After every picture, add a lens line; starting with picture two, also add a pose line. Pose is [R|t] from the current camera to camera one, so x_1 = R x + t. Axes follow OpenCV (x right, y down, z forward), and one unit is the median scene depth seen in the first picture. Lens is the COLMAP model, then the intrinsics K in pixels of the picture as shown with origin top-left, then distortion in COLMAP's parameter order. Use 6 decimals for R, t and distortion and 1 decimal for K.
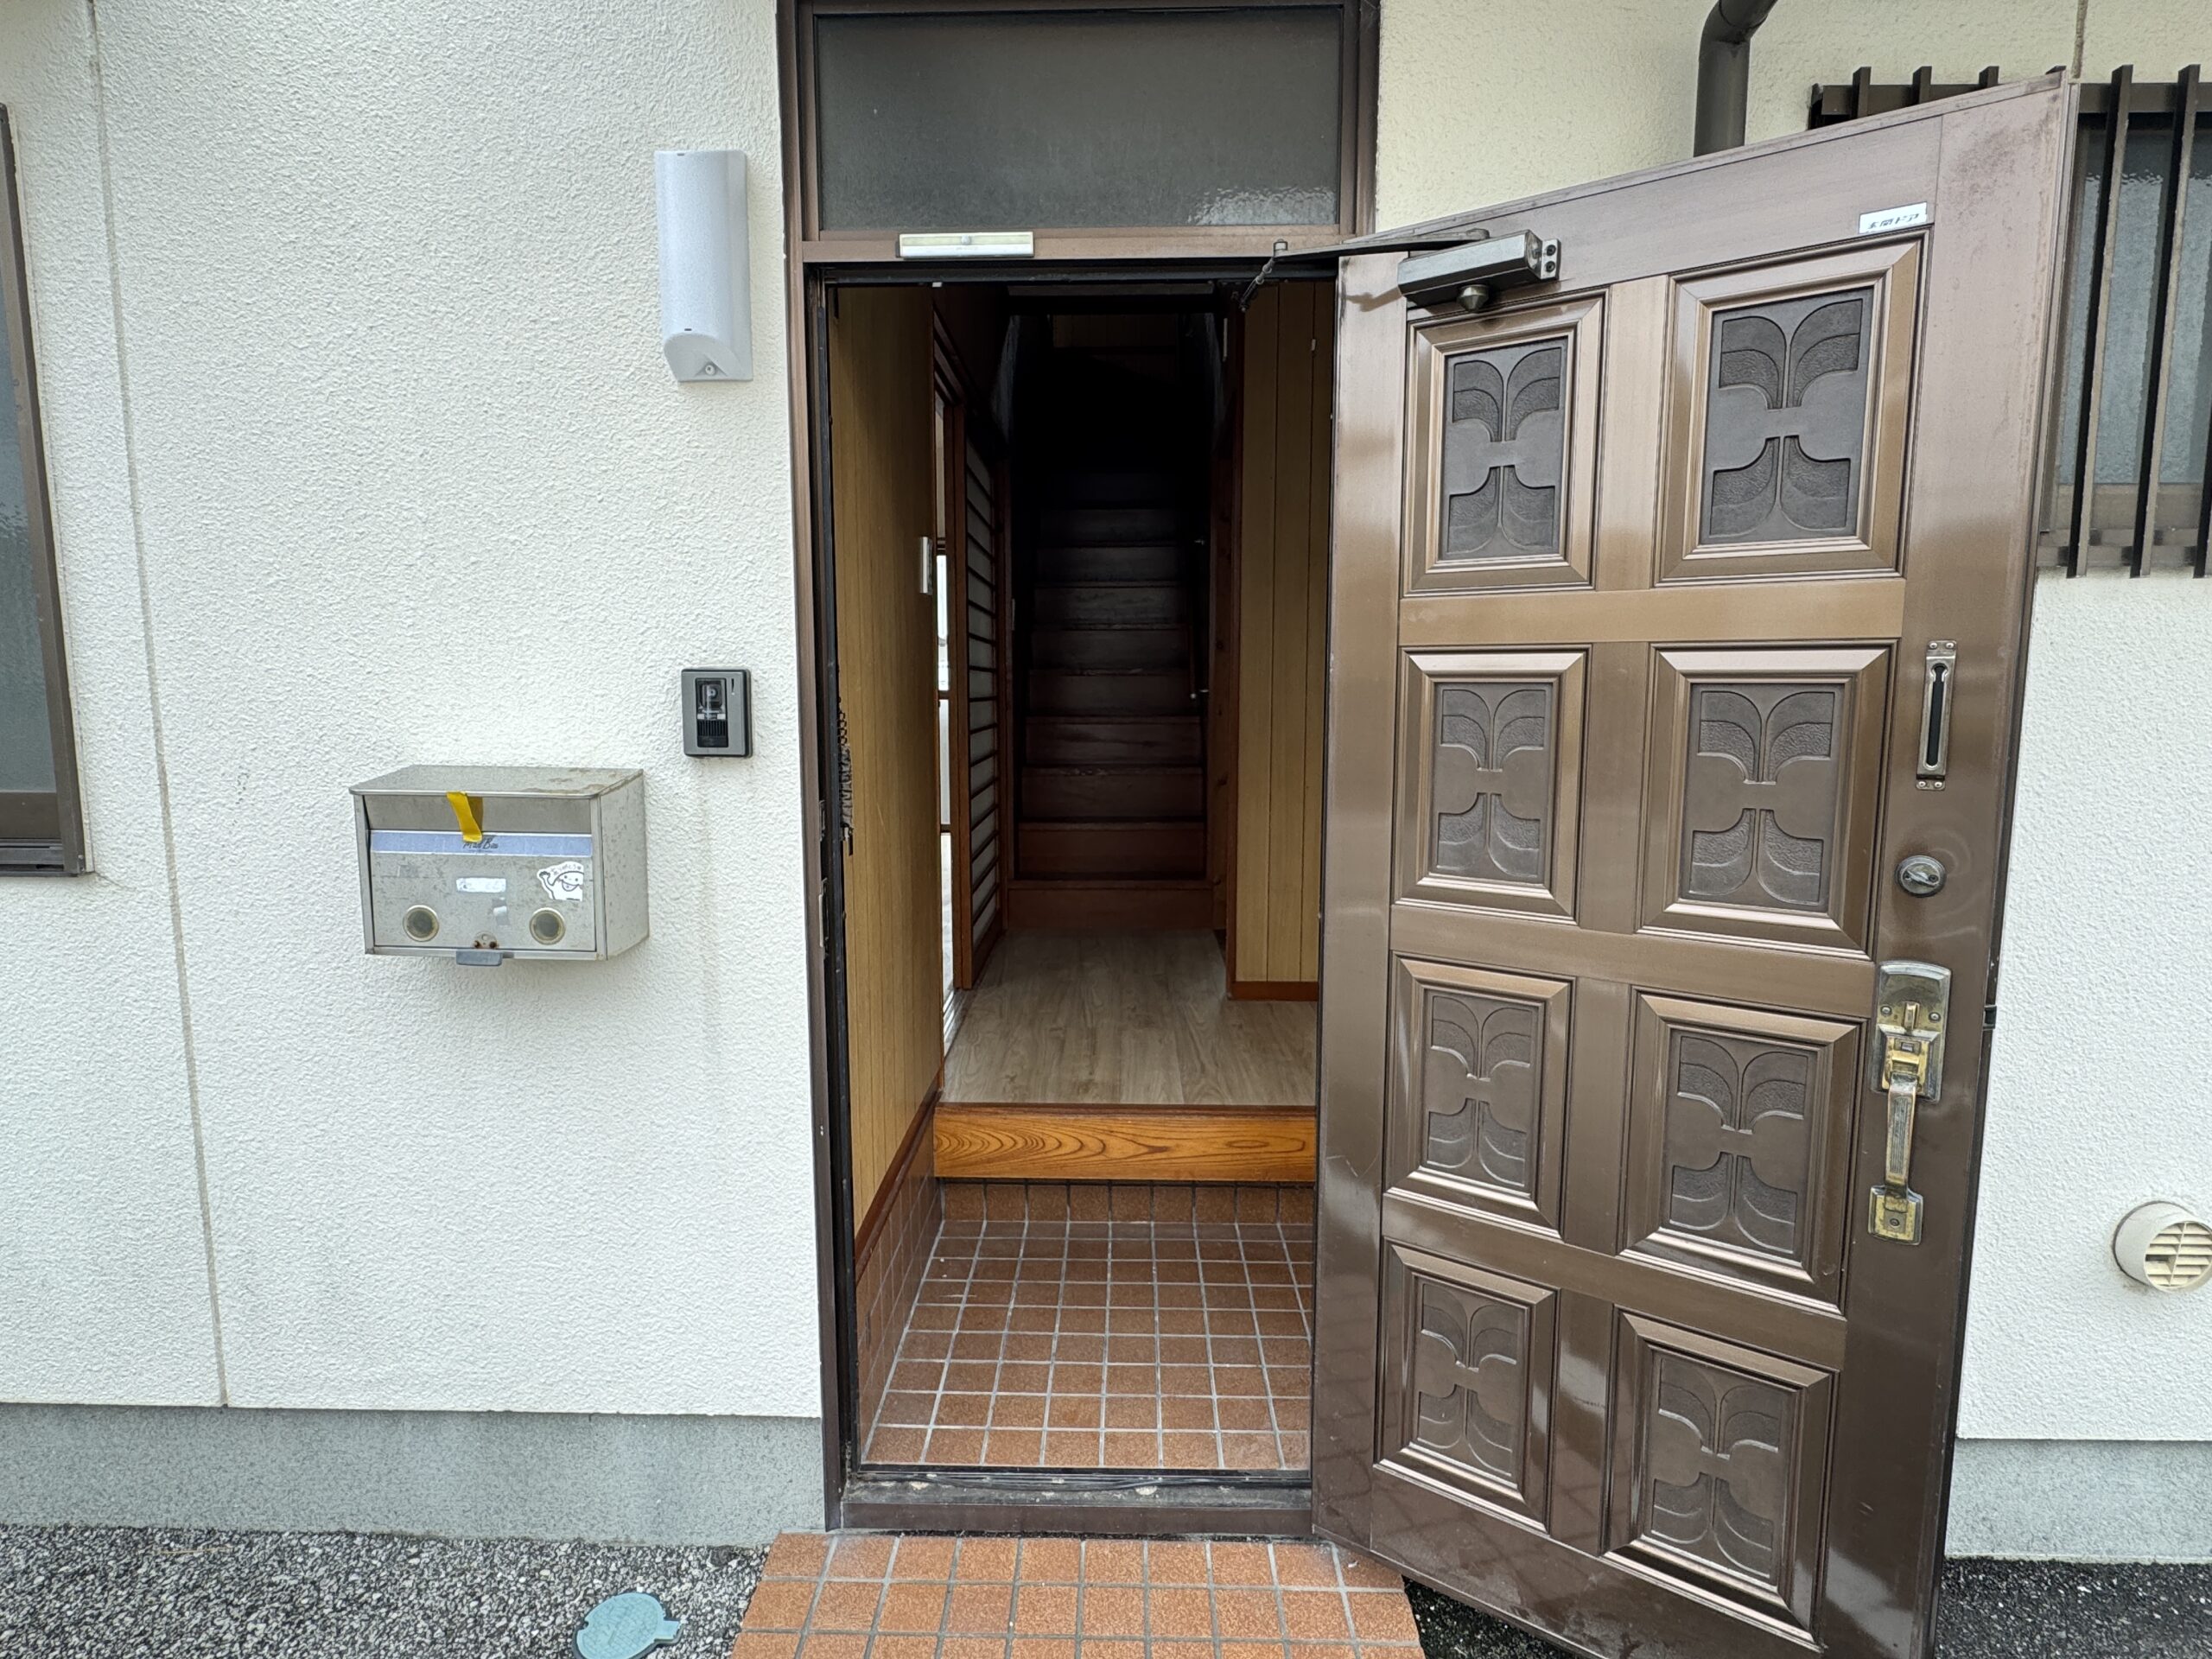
lens RADIAL K [[1228.0, 0, 1106.0], [0, 1228.0, 829.5], [0, 0, 1]] dist [-0.000695, 0.001001]
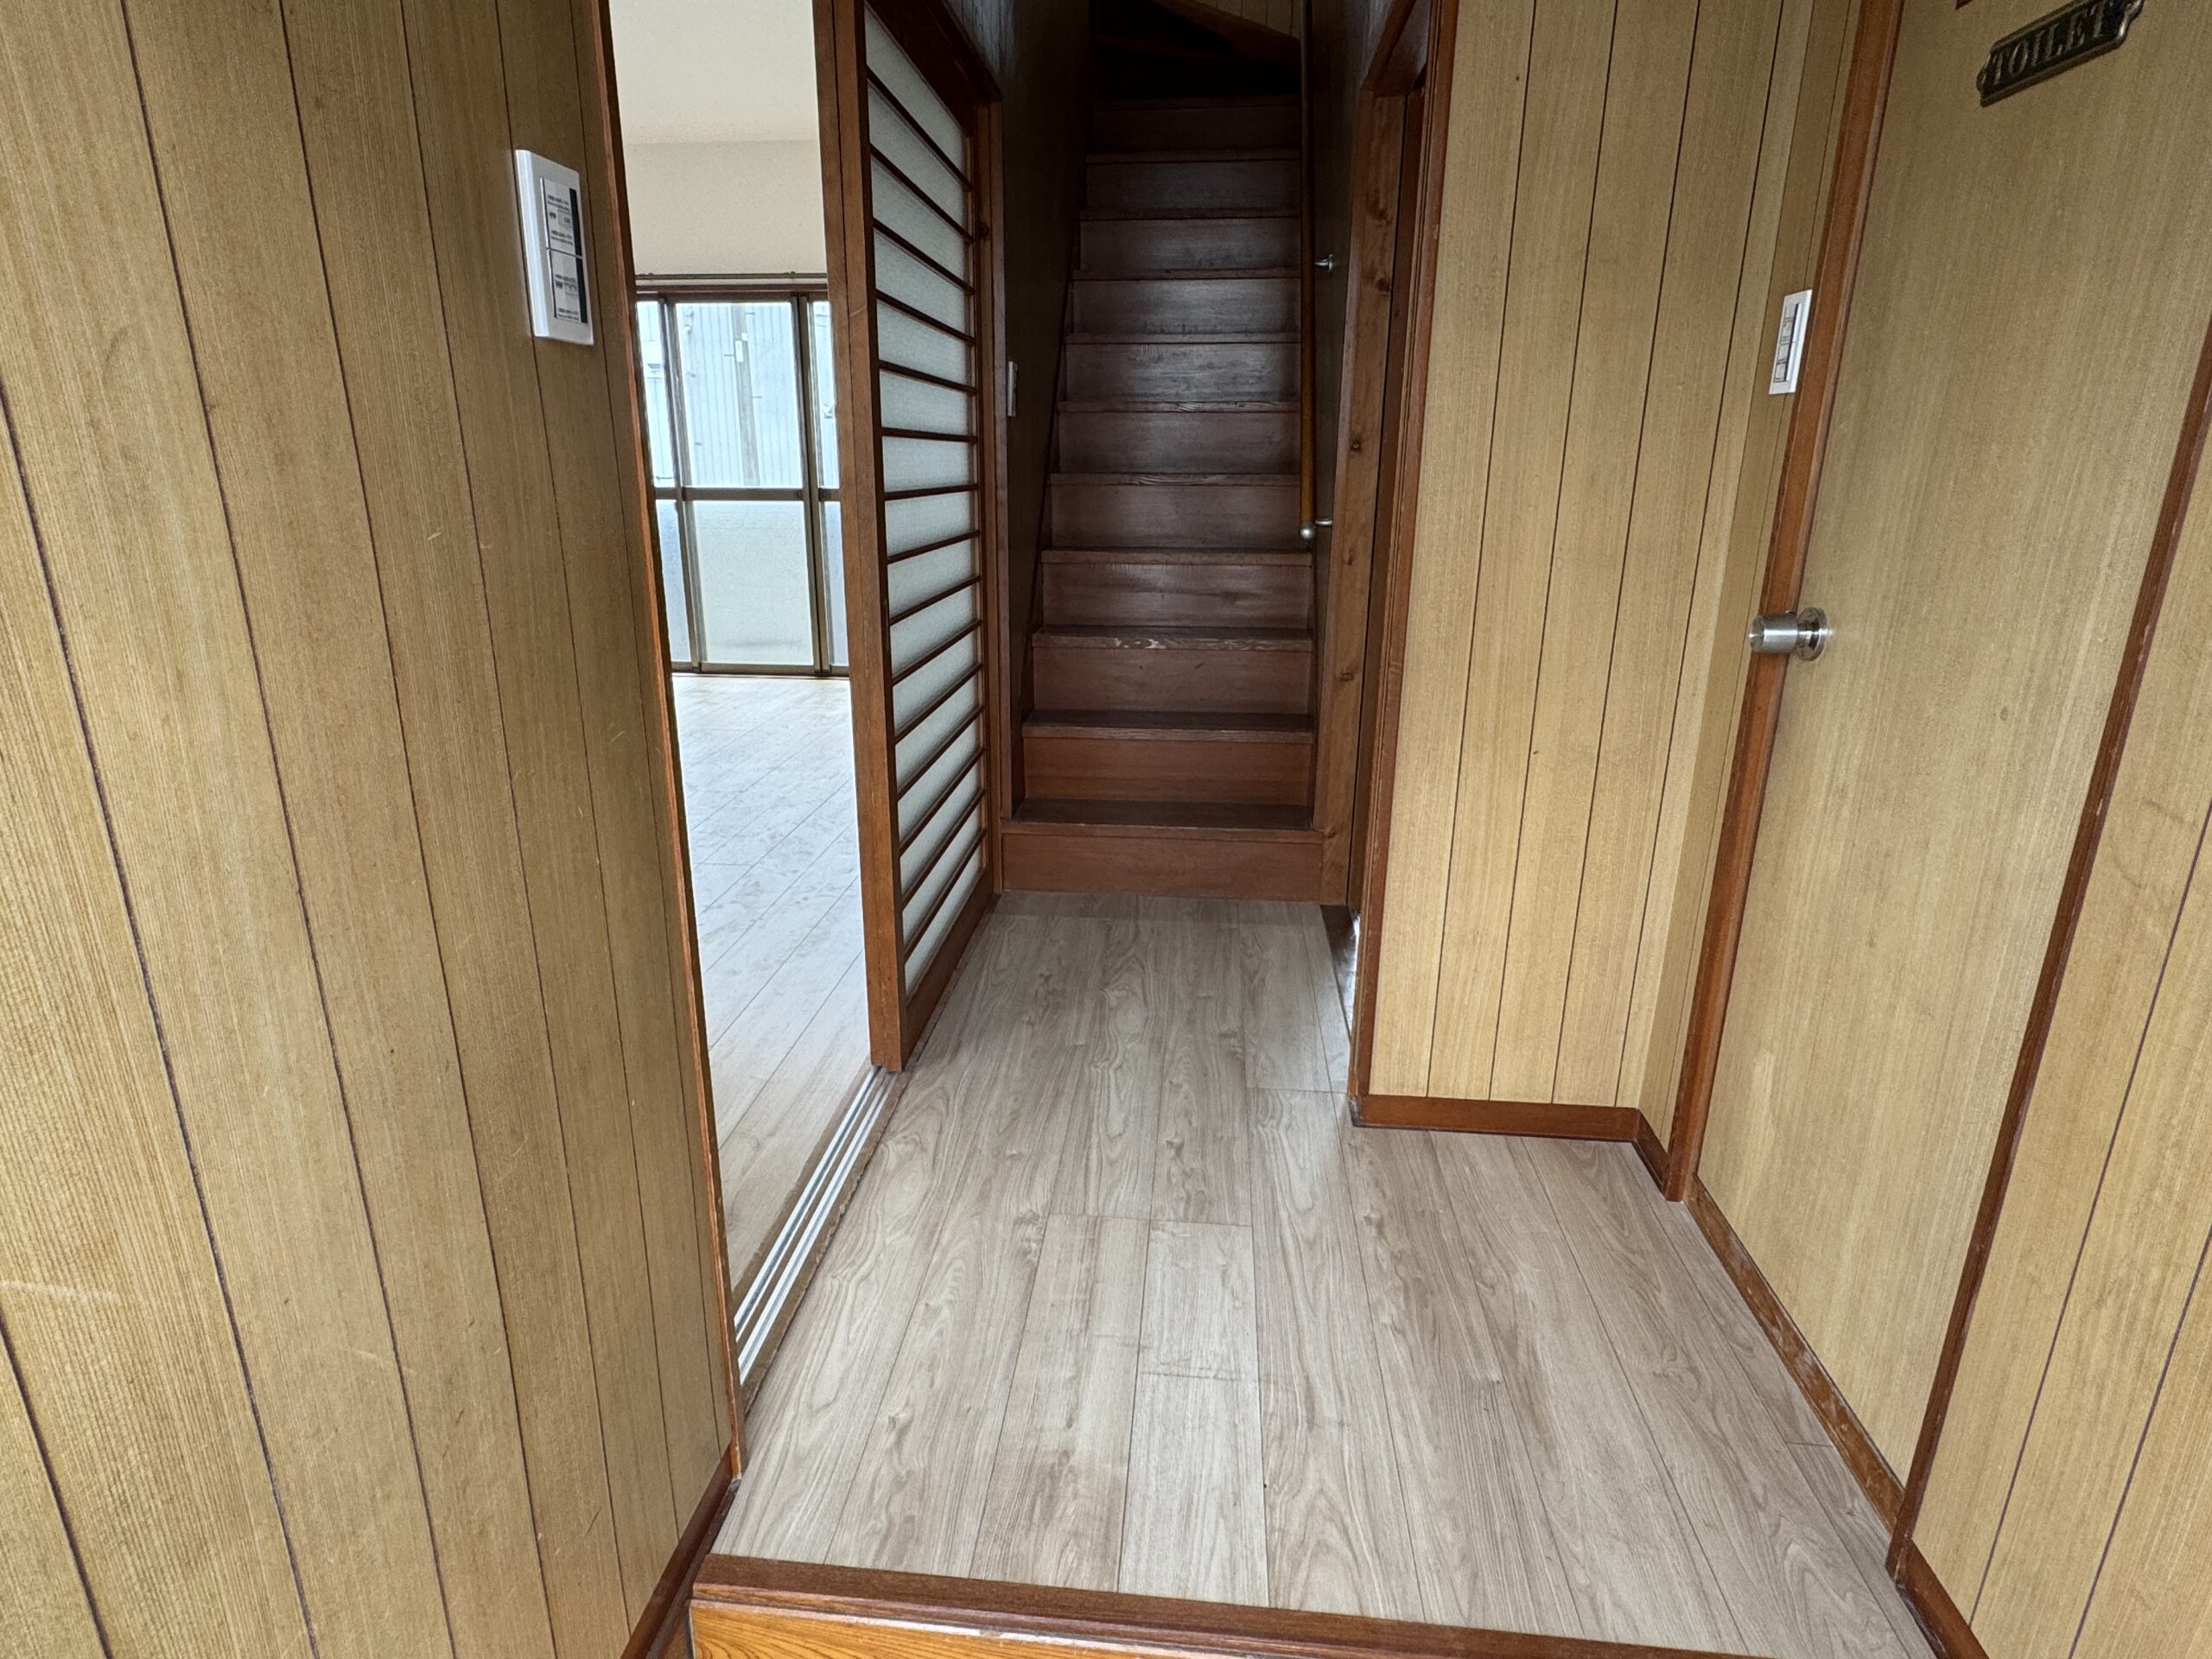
lens RADIAL K [[1228.0, 0, 1106.0], [0, 1228.0, 829.5], [0, 0, 1]] dist [-0.000695, 0.001001]
pose [[0.997504, 0.029683, -0.064061, 0.016254], [-0.017878, 0.983951, 0.177541, -0.070643], [0.068302, -0.175952, 0.982026, 0.379276]]
